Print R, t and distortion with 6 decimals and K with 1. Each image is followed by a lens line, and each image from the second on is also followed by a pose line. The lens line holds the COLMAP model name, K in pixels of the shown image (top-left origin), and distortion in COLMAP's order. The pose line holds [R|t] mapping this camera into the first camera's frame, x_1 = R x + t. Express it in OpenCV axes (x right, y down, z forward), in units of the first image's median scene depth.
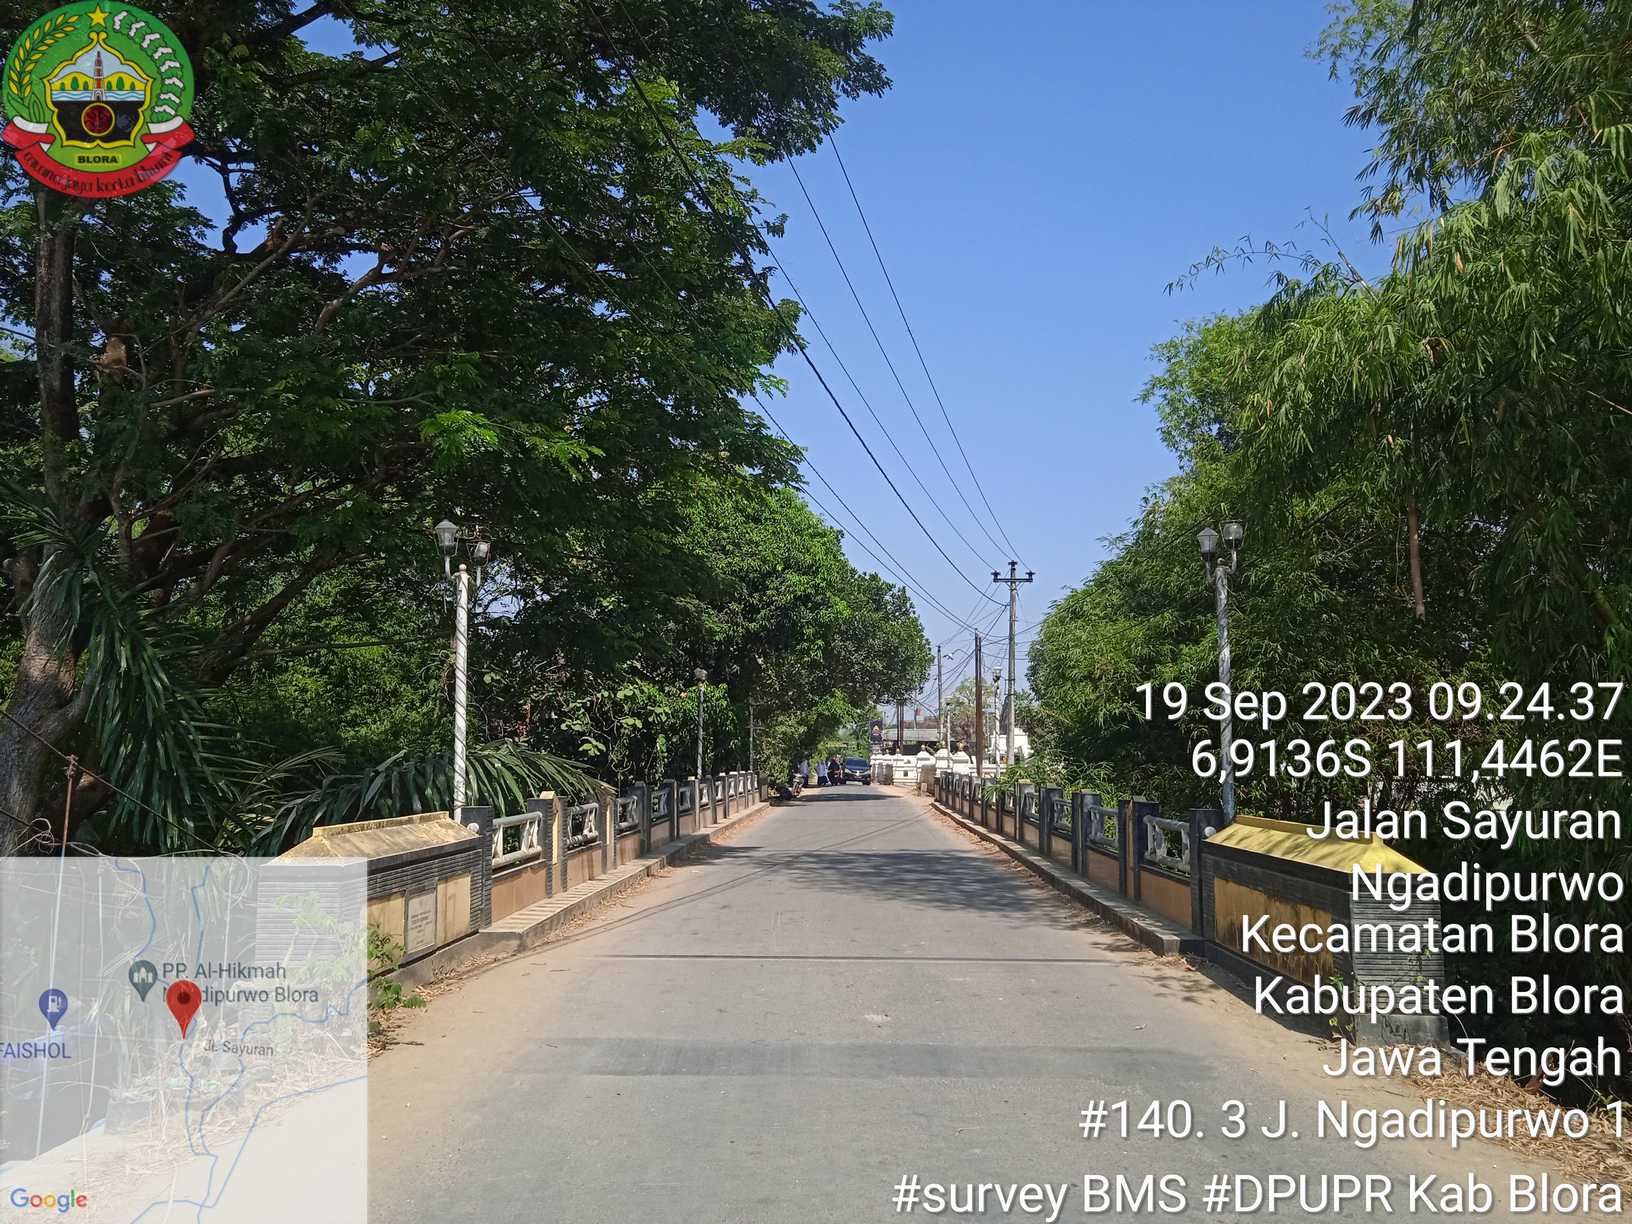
lens RADIAL K [[1325.0, 0, 813.6], [0, 1325.0, 625.1], [0, 0, 1]] dist [0.006652, 0.011540]
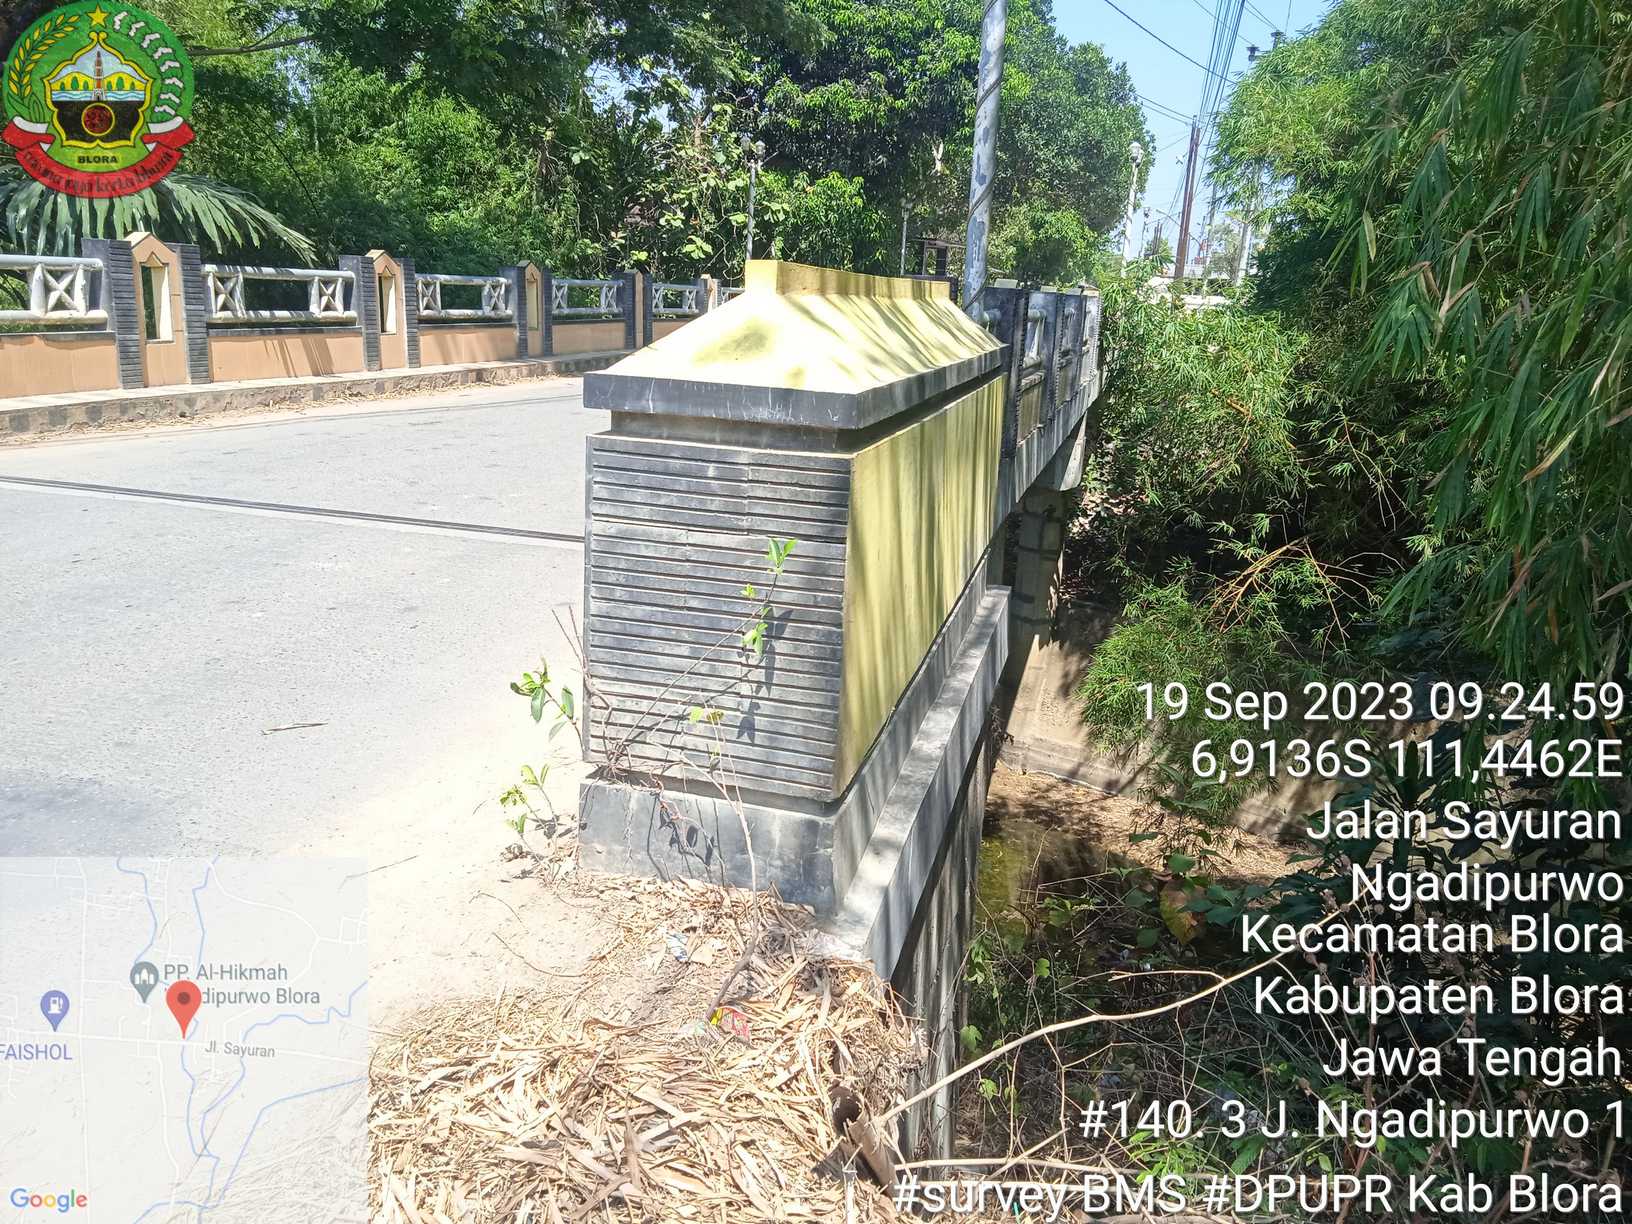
lens RADIAL K [[1332.5, 0, 844.8], [0, 1332.5, 620.8], [0, 0, 1]] dist [0.053443, -0.008719]
pose [[0.978771, 0.093346, -0.182467, 0.139339], [-0.027471, 0.941982, 0.334538, 0.034518], [0.203109, -0.322424, 0.924548, 0.180439]]
